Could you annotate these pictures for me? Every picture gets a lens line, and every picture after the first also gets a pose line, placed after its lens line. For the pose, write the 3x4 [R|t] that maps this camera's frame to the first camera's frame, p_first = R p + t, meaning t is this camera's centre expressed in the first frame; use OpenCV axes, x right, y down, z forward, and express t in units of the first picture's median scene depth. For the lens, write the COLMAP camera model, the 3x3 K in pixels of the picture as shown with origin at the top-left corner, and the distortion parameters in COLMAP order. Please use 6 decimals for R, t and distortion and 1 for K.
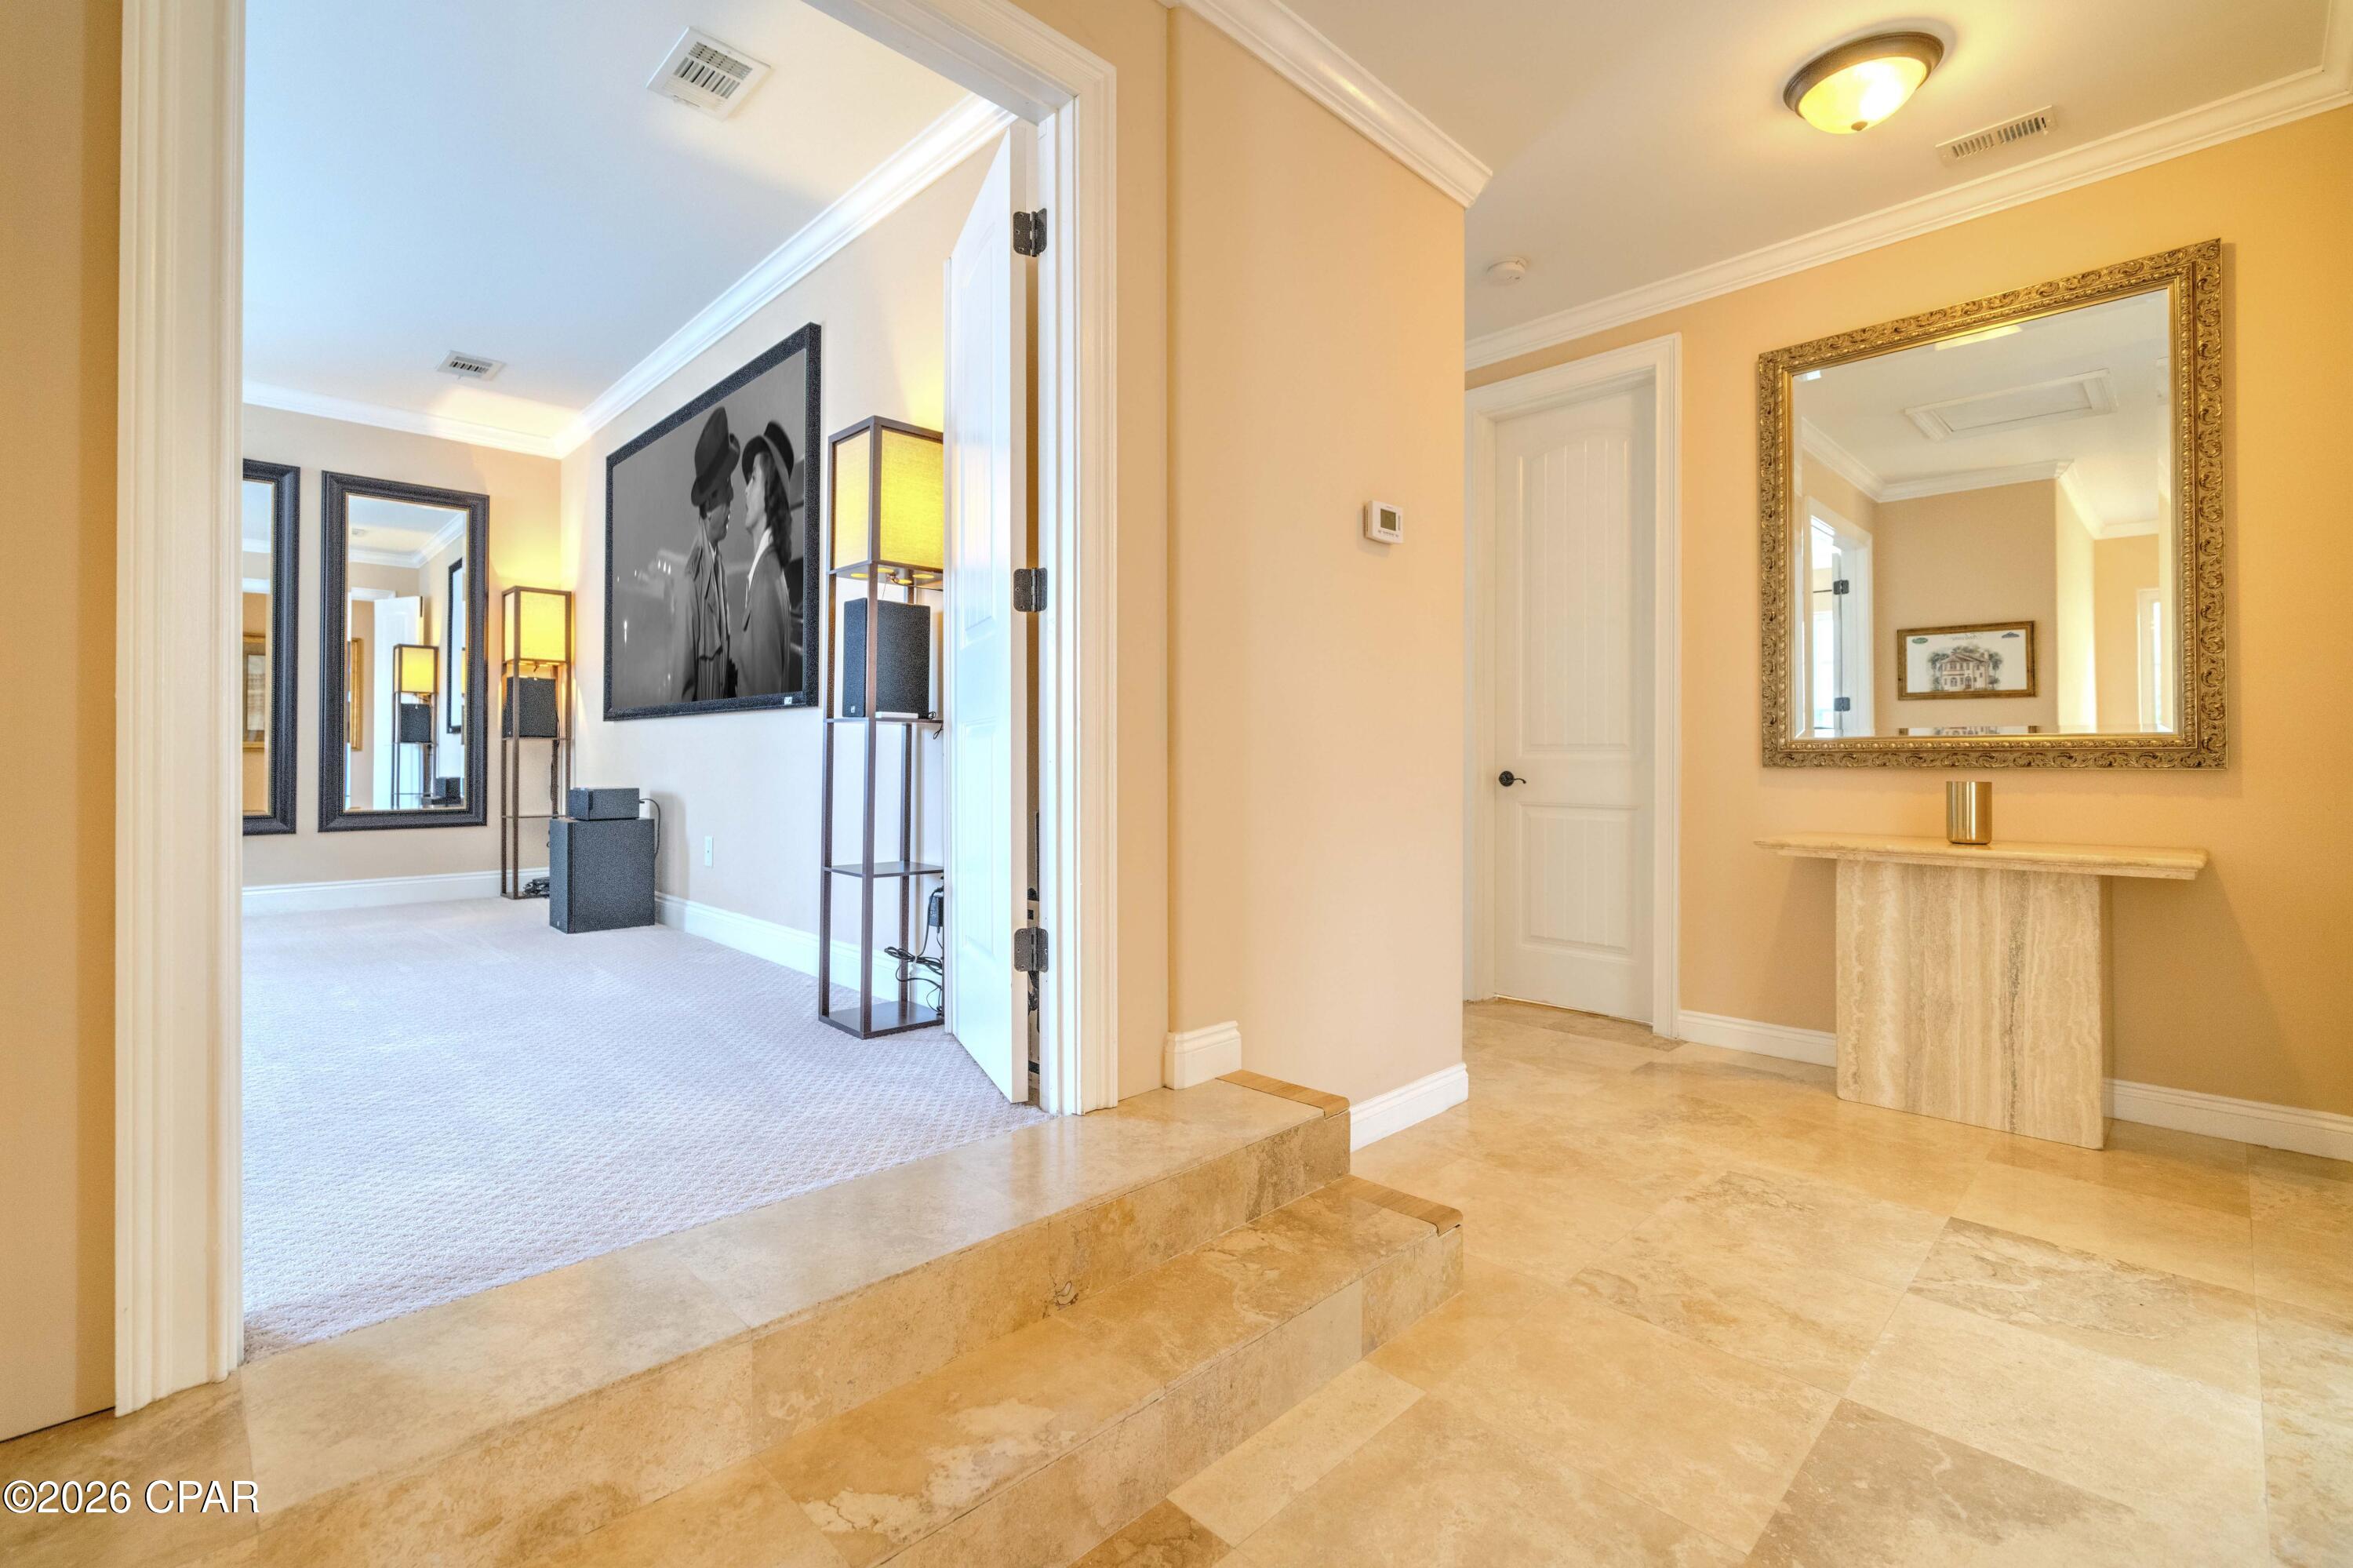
lens RADIAL K [[1023.5, 0, 1147.9], [0, 1023.5, 756.0], [0, 0, 1]] dist [-0.005091, 0.000192]
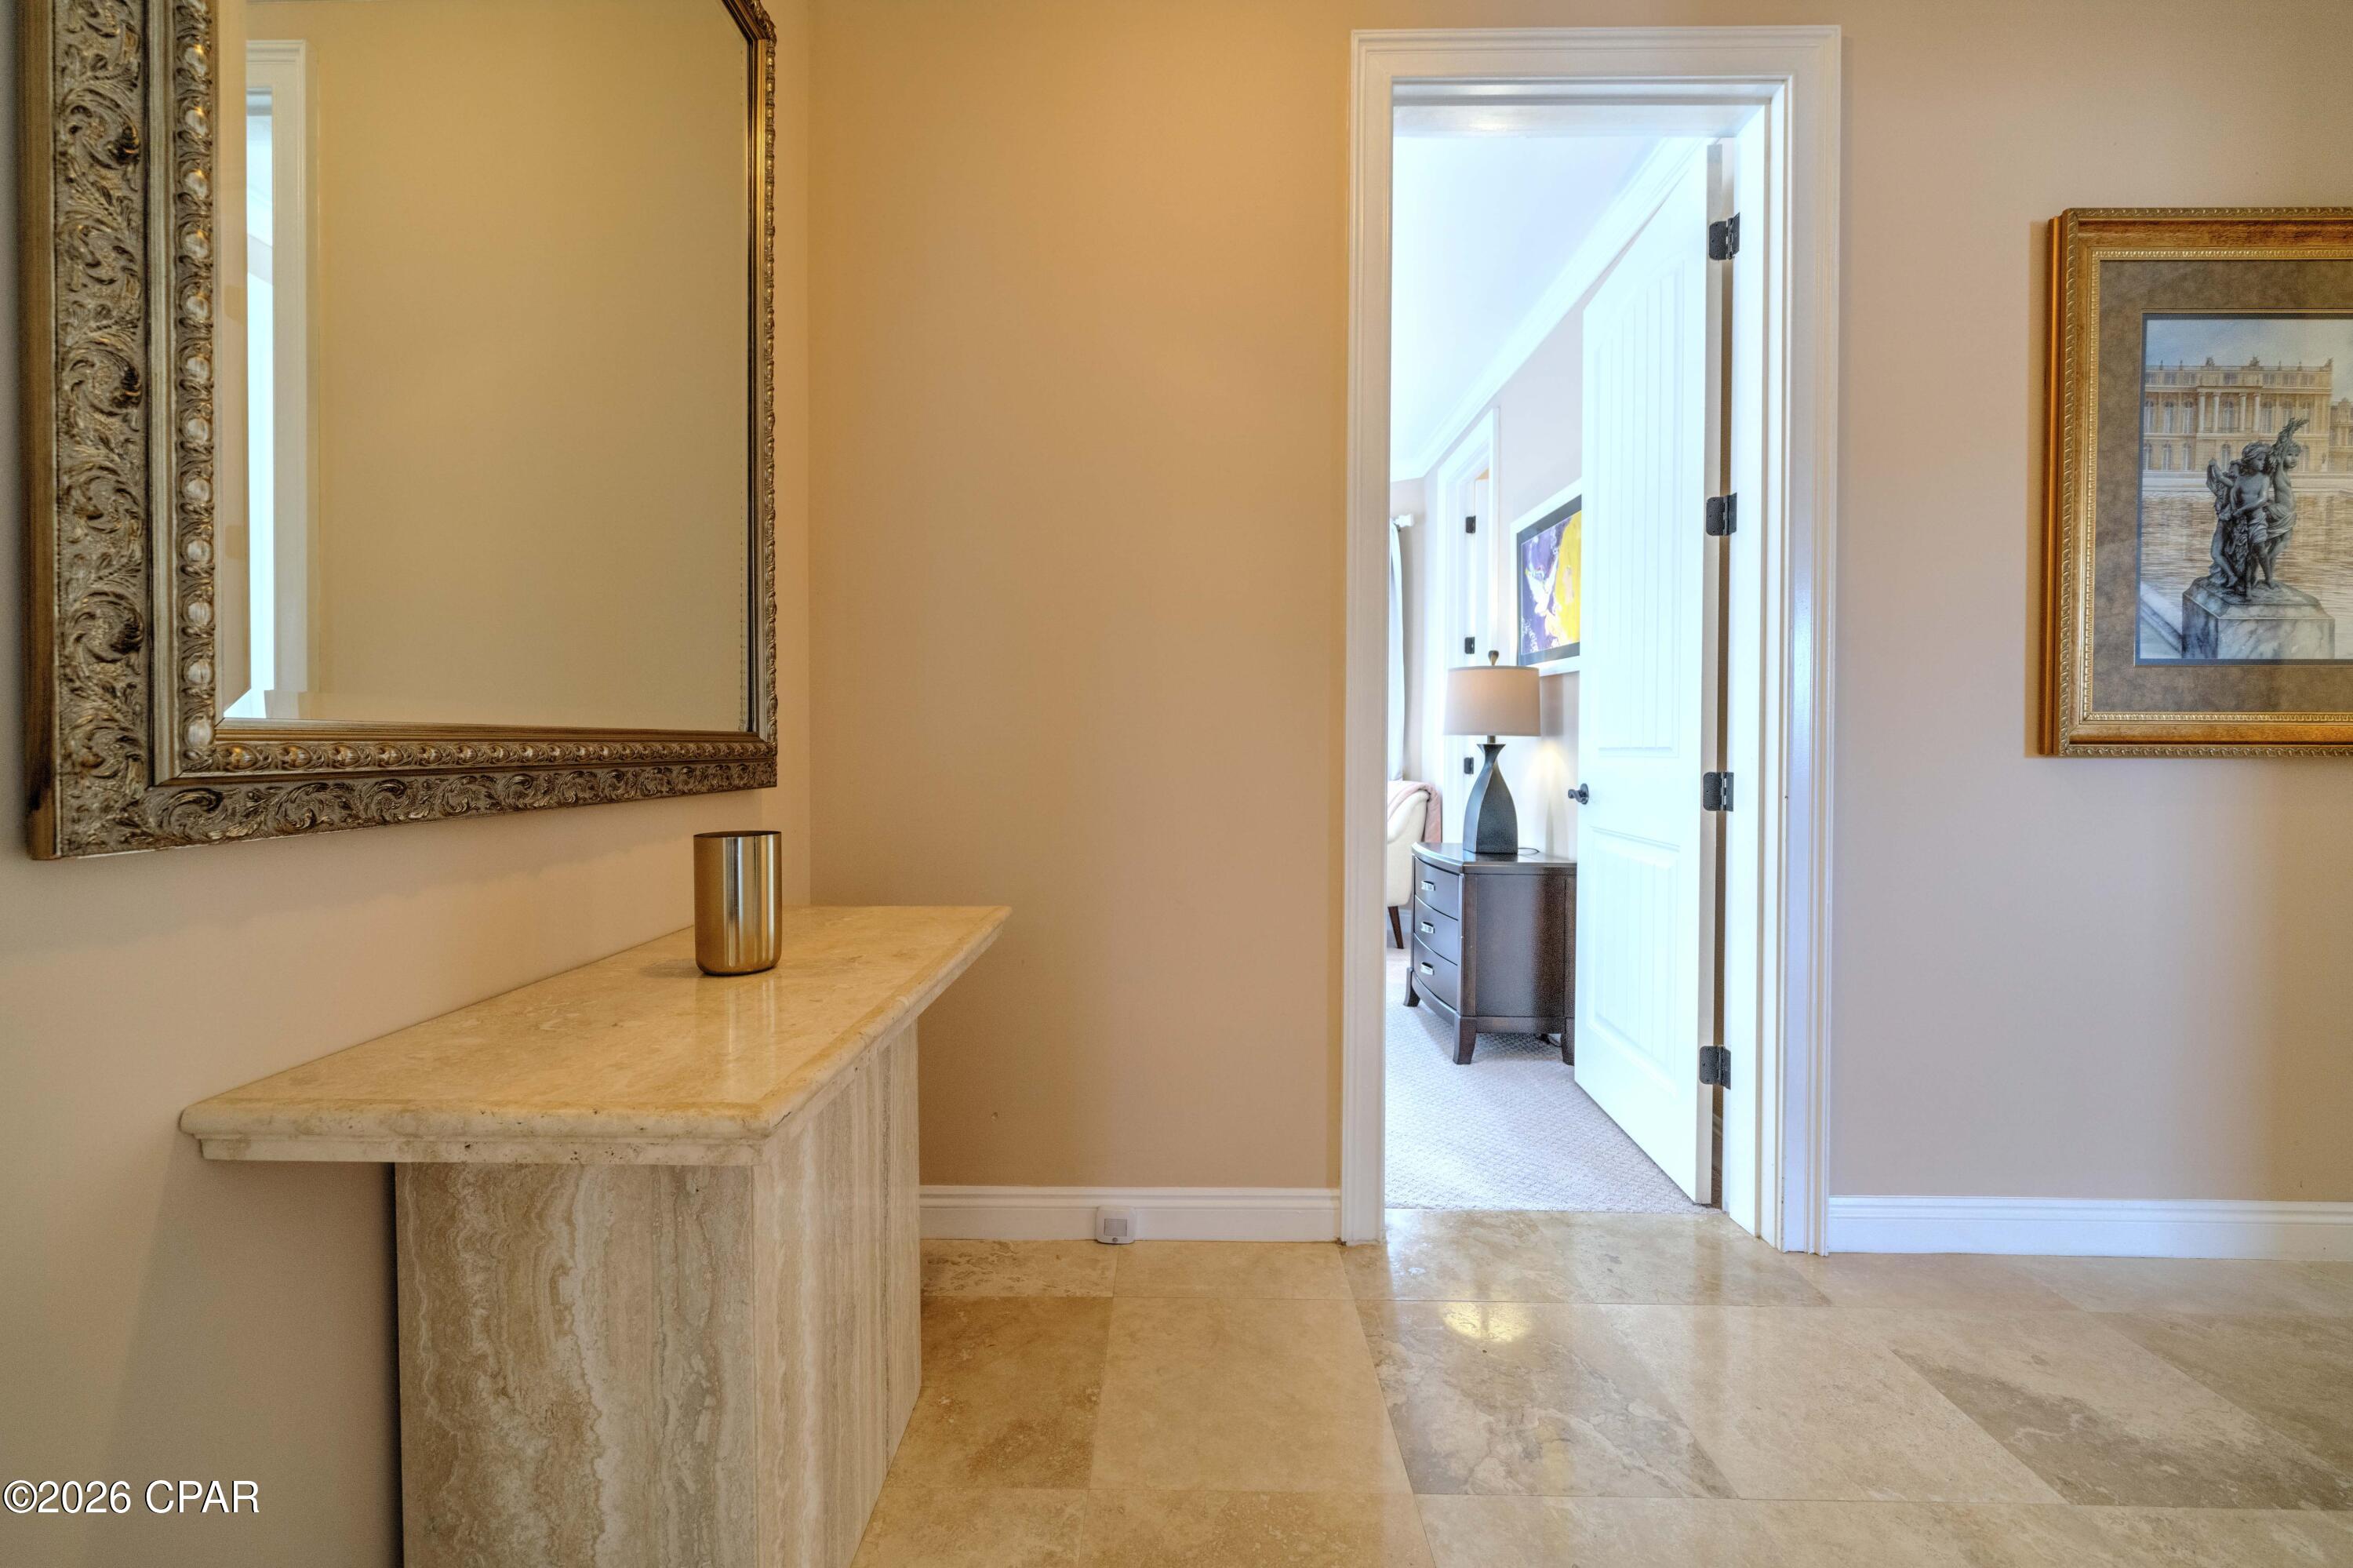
lens RADIAL K [[952.6, 0, 1133.7], [0, 952.6, 743.5], [0, 0, 1]] dist [-0.007212, 0.001121]
pose [[-0.711171, -0.011587, 0.702923, 0.504801], [-0.005974, 0.999928, 0.010438, -0.032856], [-0.702994, 0.003224, -0.711189, 1.586677]]
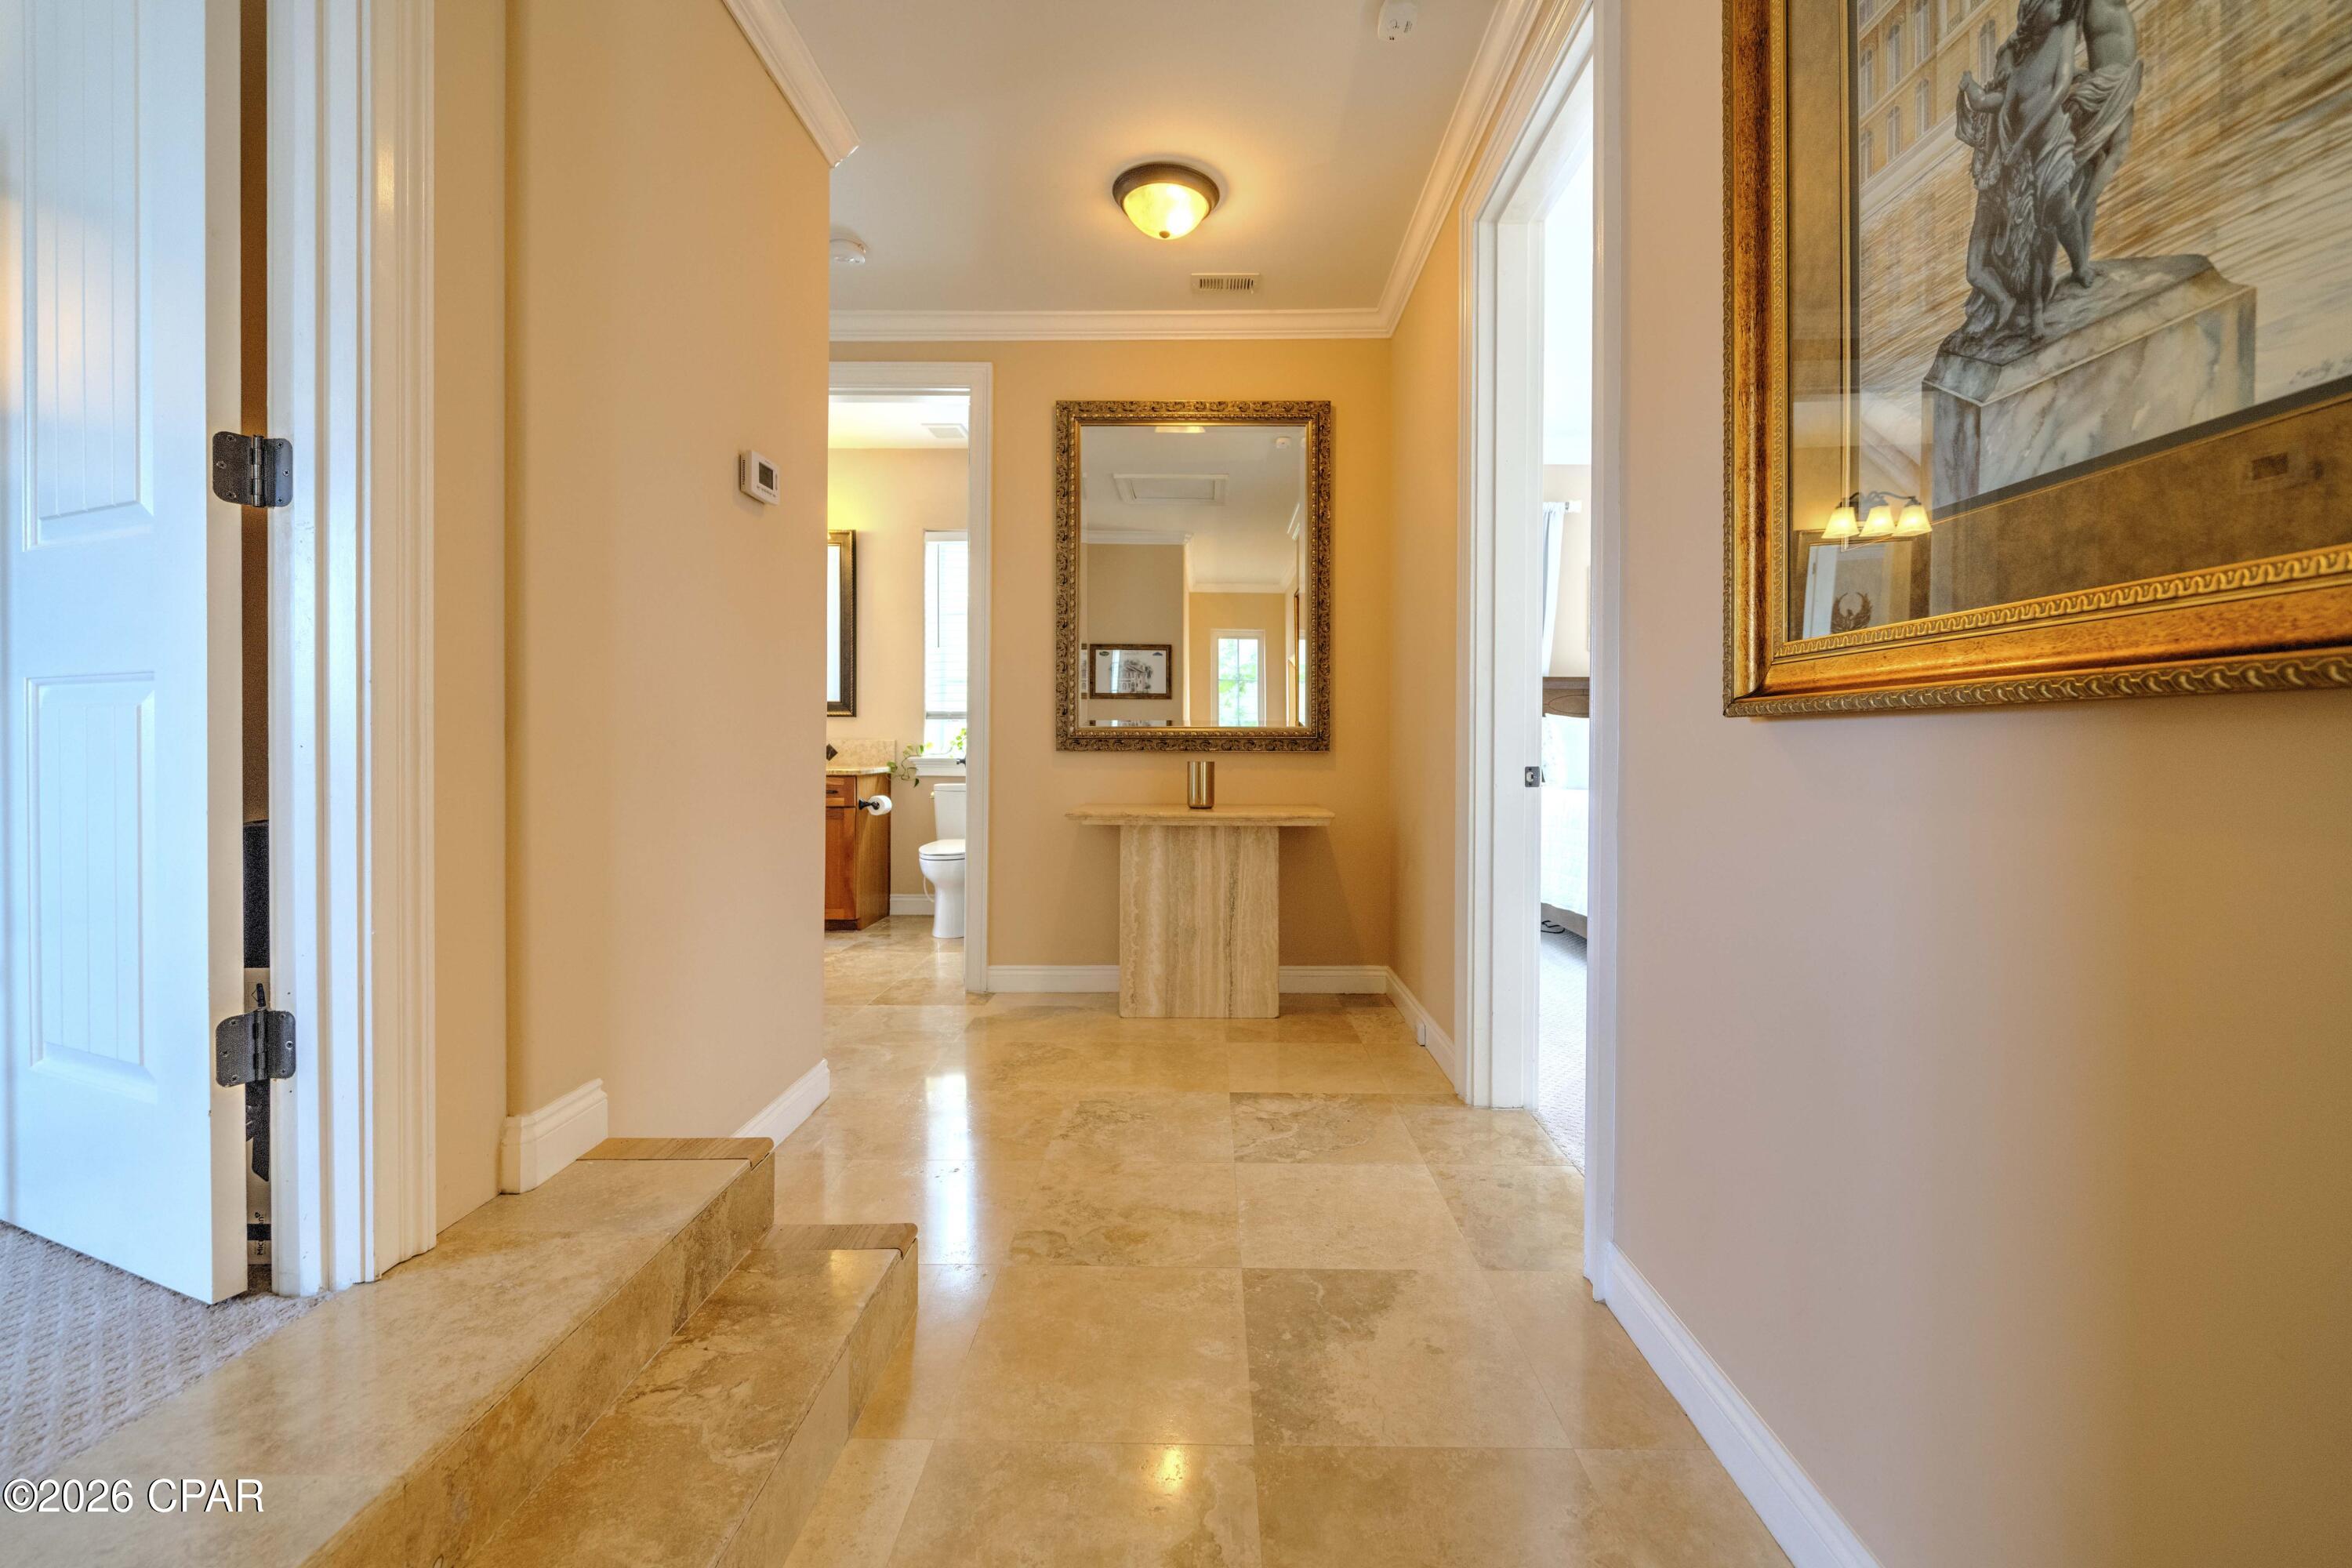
lens RADIAL K [[952.1, 0, 1193.9], [0, 952.1, 749.6], [0, 0, 1]] dist [-0.007212, 0.001121]
pose [[0.696223, -0.001817, 0.717823, -0.127607], [-0.005956, 0.999948, 0.008308, -0.000554], [-0.717801, -0.010059, 0.696176, 0.186676]]
